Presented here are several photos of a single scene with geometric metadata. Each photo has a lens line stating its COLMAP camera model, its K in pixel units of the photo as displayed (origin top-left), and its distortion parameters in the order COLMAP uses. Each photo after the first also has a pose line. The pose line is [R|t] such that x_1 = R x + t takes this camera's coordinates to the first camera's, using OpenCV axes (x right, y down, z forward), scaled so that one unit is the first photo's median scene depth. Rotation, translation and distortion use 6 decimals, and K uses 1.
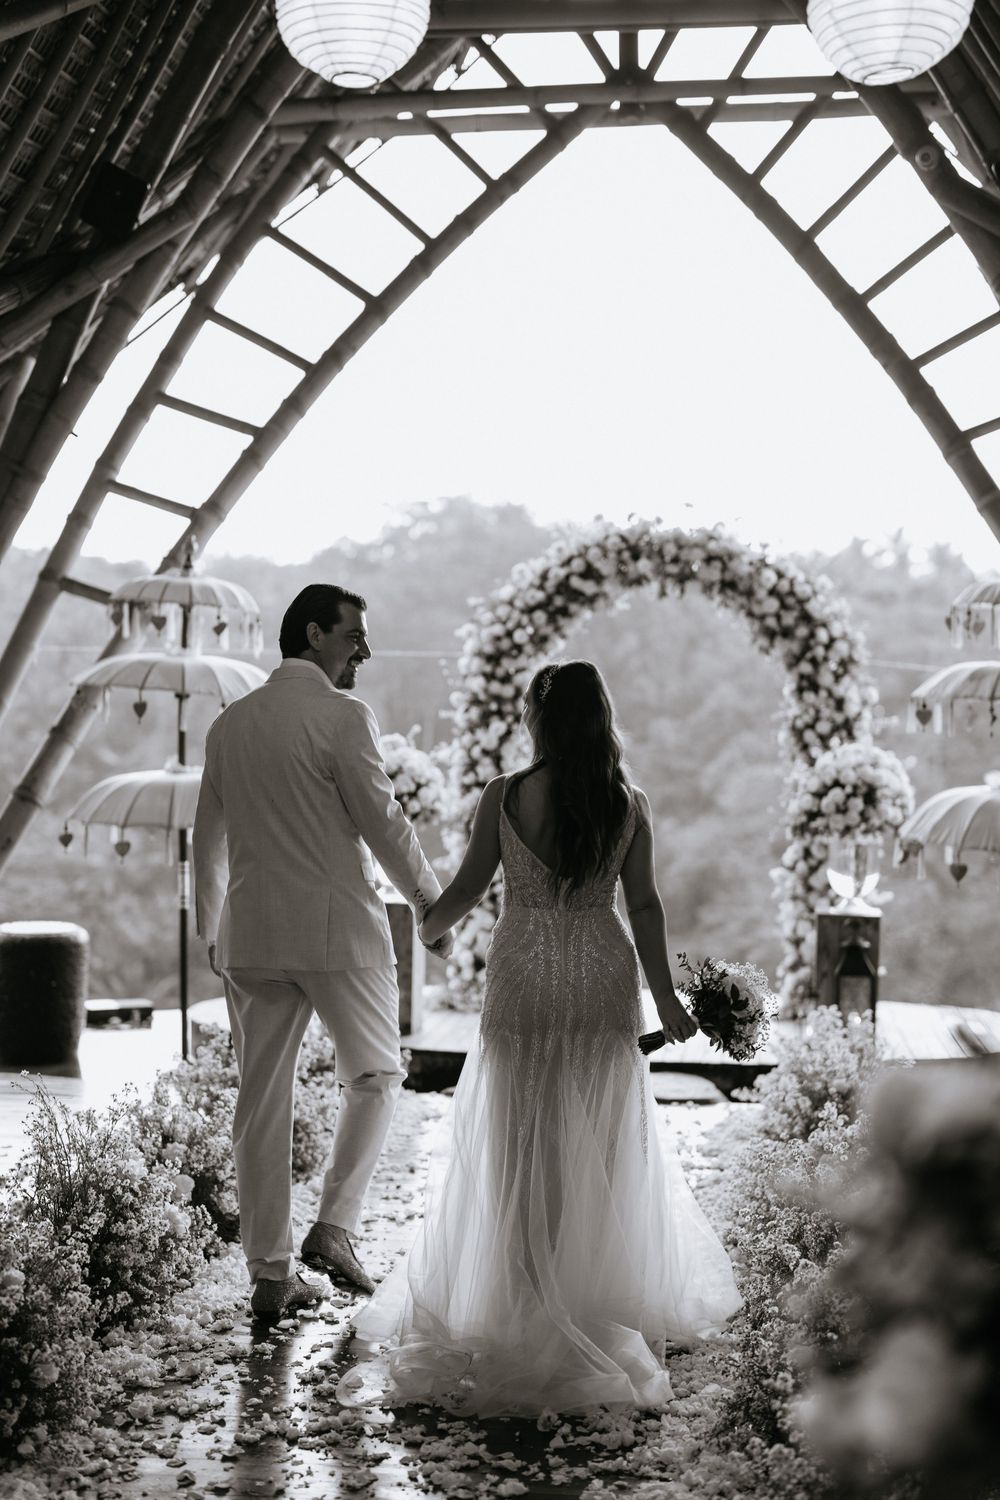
lens RADIAL K [[2119.7, 0, 500.0], [0, 2119.7, 750.0], [0, 0, 1]] dist [-0.121507, 1.143044]
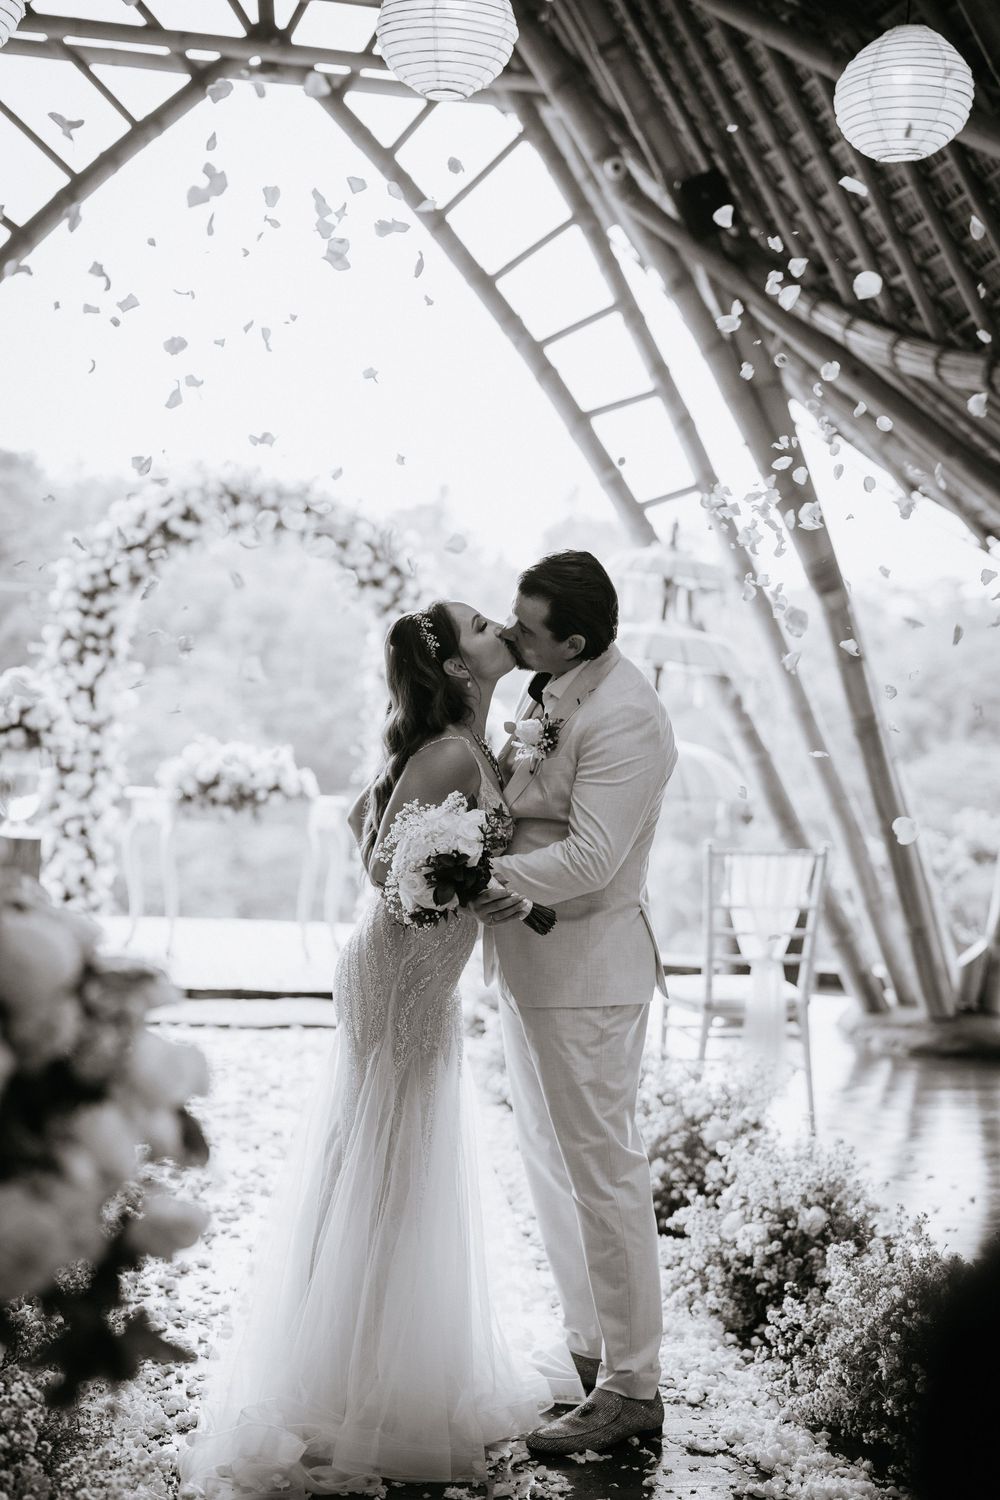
lens RADIAL K [[2119.7, 0, 500.0], [0, 2119.7, 750.0], [0, 0, 1]] dist [-0.121507, 1.143044]
pose [[0.944789, 0.023352, 0.326846, -0.149610], [-0.034352, 0.999020, 0.027924, -0.004247], [-0.325873, -0.037610, 0.944665, -0.018728]]
